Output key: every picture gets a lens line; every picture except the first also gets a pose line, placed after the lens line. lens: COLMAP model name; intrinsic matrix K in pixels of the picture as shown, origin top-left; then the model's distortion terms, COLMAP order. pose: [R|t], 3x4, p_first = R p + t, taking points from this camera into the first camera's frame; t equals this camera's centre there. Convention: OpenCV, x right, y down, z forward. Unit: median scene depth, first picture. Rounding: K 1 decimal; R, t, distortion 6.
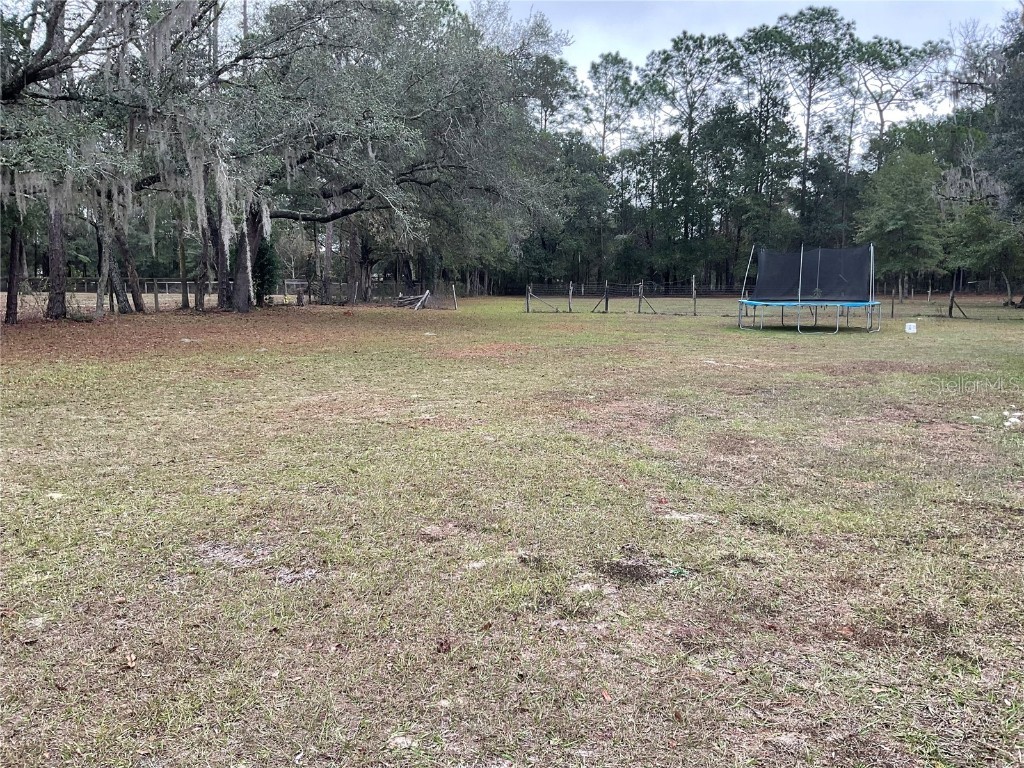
lens RADIAL K [[859.4, 0, 512.0], [0, 859.4, 384.0], [0, 0, 1]] dist [0.064132, -0.139762]
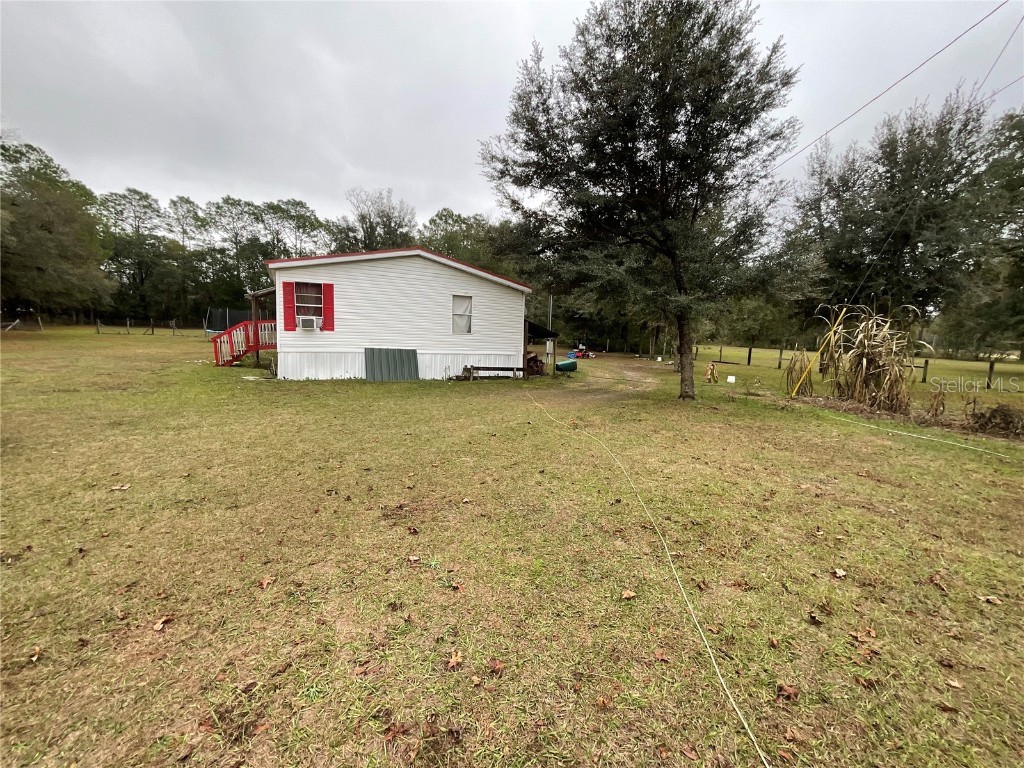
lens RADIAL K [[412.1, 0, 512.0], [0, 412.1, 384.0], [0, 0, 1]] dist [0.000116, -0.000303]
pose [[0.756250, -0.047052, 0.652588, 0.057502], [0.034093, 0.998890, 0.032512, 0.014295], [-0.653393, -0.002339, 0.757015, -0.141597]]
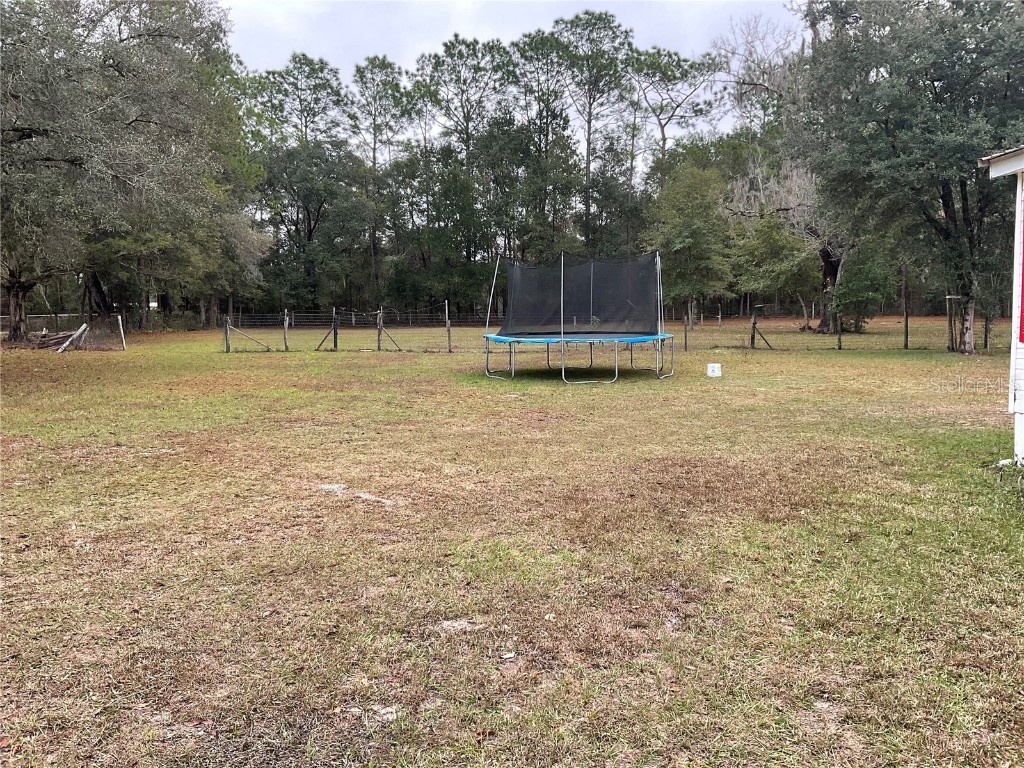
lens RADIAL K [[859.4, 0, 512.0], [0, 859.4, 384.0], [0, 0, 1]] dist [0.064132, -0.139762]
pose [[0.975356, -0.029896, 0.218603, 0.049591], [0.036904, 0.998925, -0.028041, -0.013553], [-0.217530, 0.035417, 0.975411, 0.119703]]
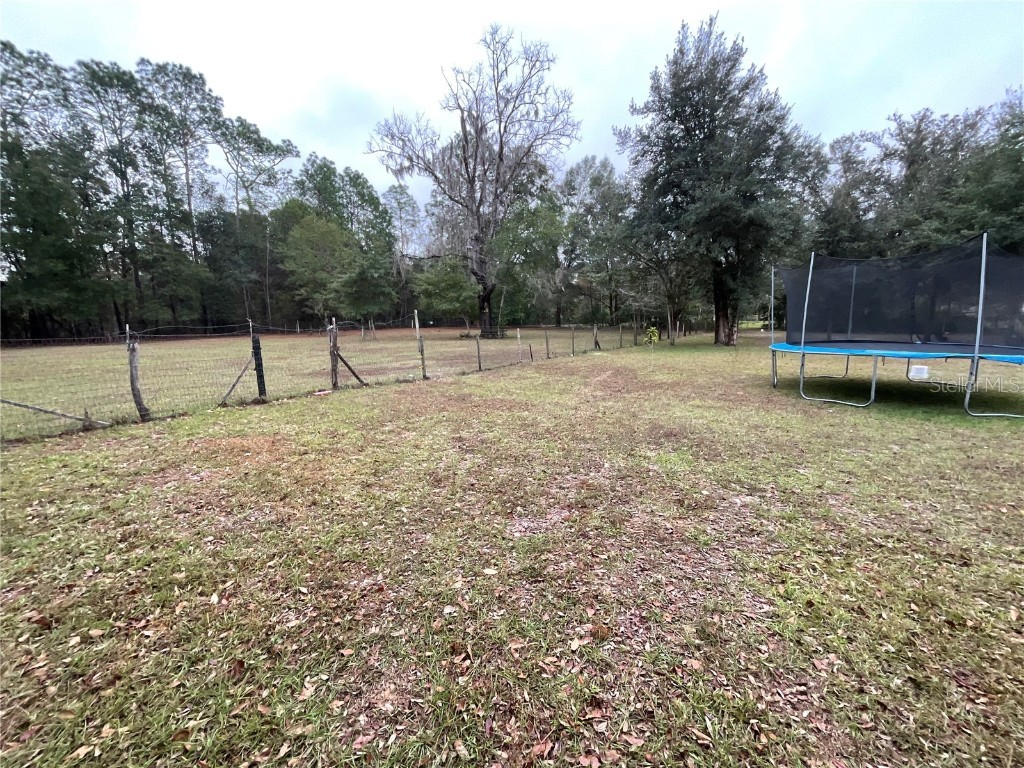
lens RADIAL K [[411.3, 0, 512.0], [0, 411.3, 384.0], [0, 0, 1]] dist [-0.000055, 0.000219]
pose [[0.380164, -0.149548, 0.912749, -0.013158], [0.126380, 0.985985, 0.108909, -0.051159], [-0.916244, 0.073950, 0.393736, 0.431030]]
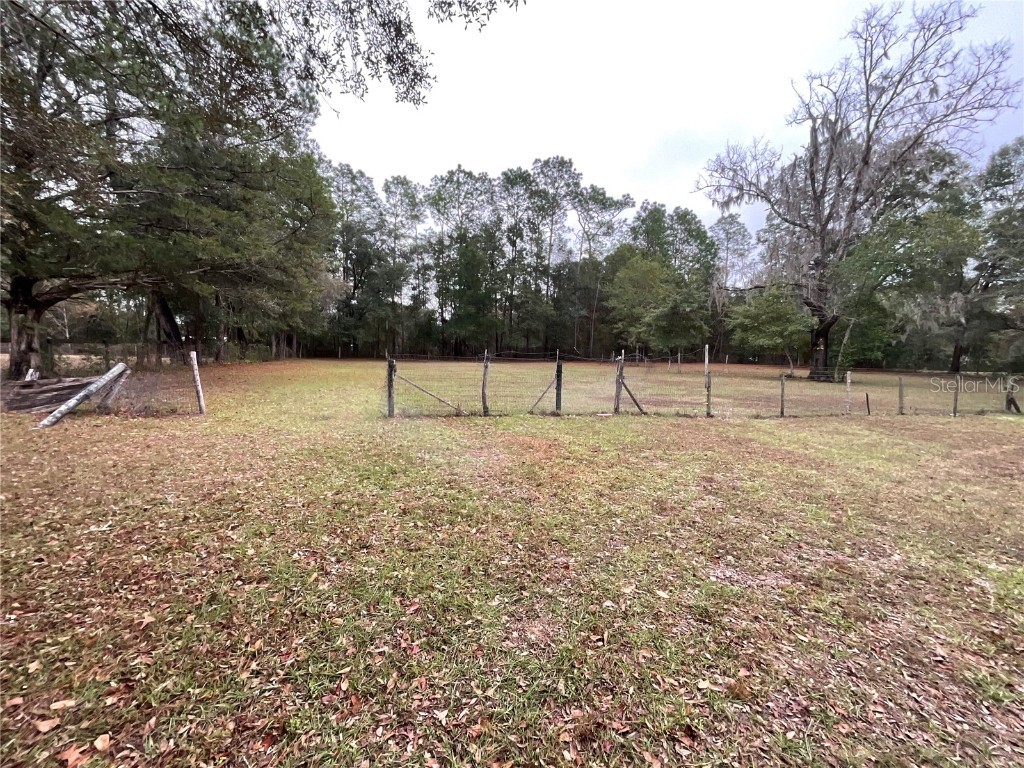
lens RADIAL K [[412.1, 0, 512.0], [0, 412.1, 384.0], [0, 0, 1]] dist [0.000116, -0.000303]
pose [[0.898842, -0.011625, 0.438118, -0.012258], [0.025504, 0.999342, -0.025808, -0.050012], [-0.437529, 0.034371, 0.898547, 0.419729]]
